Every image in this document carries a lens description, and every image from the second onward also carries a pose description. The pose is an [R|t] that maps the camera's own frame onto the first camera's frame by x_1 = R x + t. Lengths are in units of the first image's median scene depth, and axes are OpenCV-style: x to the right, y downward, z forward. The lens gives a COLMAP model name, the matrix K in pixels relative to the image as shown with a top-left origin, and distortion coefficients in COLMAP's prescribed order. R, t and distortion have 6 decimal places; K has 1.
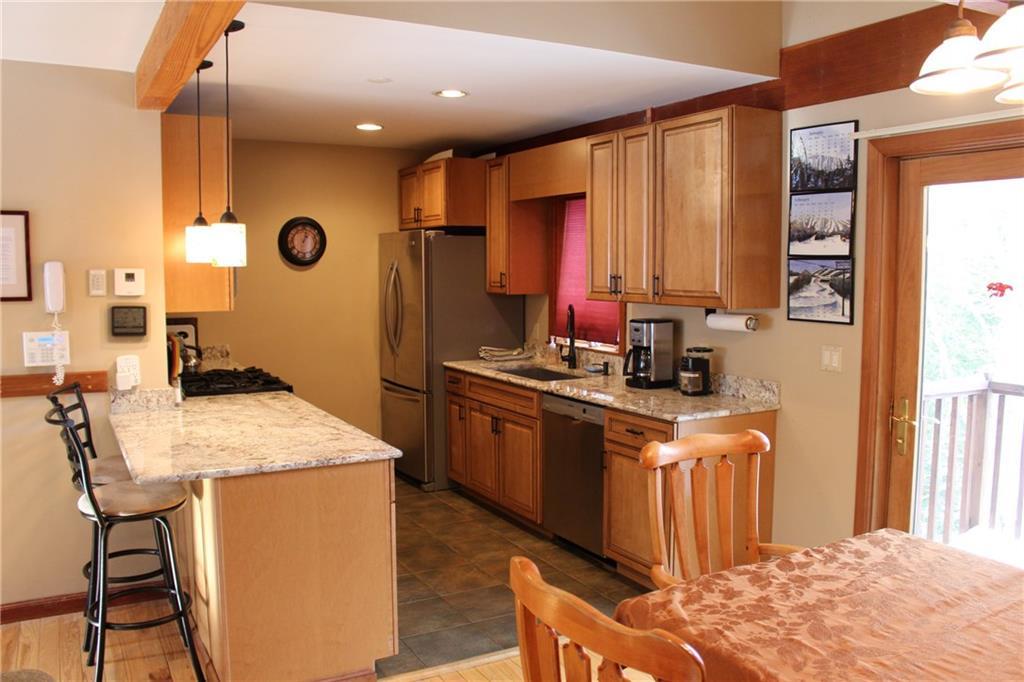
lens RADIAL K [[850.7, 0, 514.8], [0, 850.7, 343.6], [0, 0, 1]] dist [-0.147596, 0.112215]
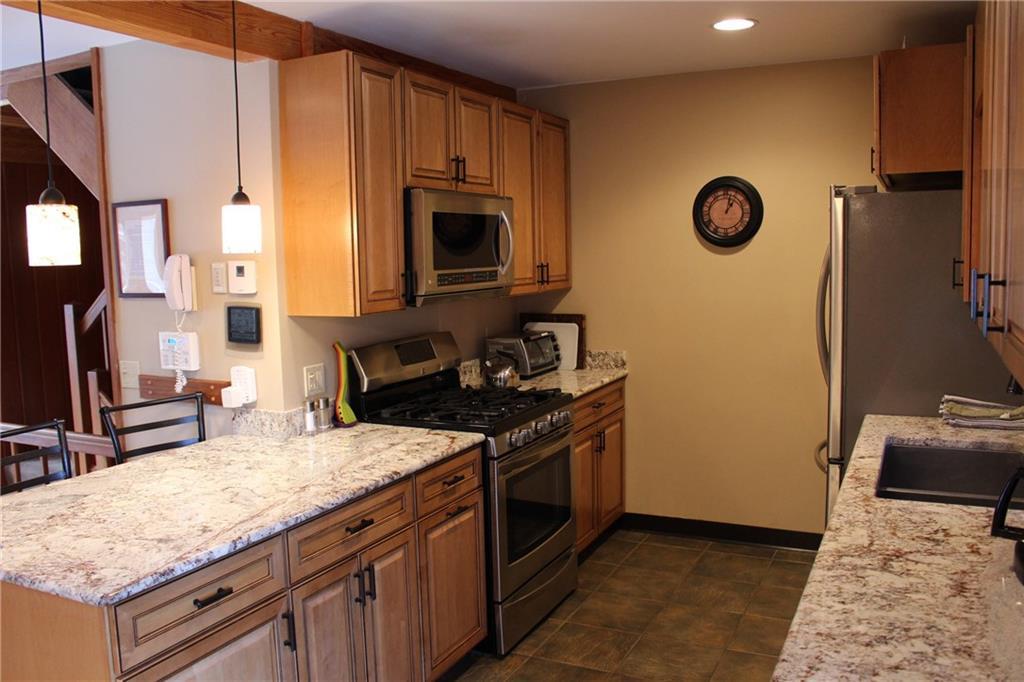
lens RADIAL K [[850.7, 0, 509.7], [0, 850.7, 344.1], [0, 0, 1]] dist [-0.147596, 0.112215]
pose [[0.564794, 0.076503, -0.821678, 0.366488], [-0.052450, 0.997008, 0.056775, -0.068825], [0.823564, 0.011030, 0.567117, 0.740965]]
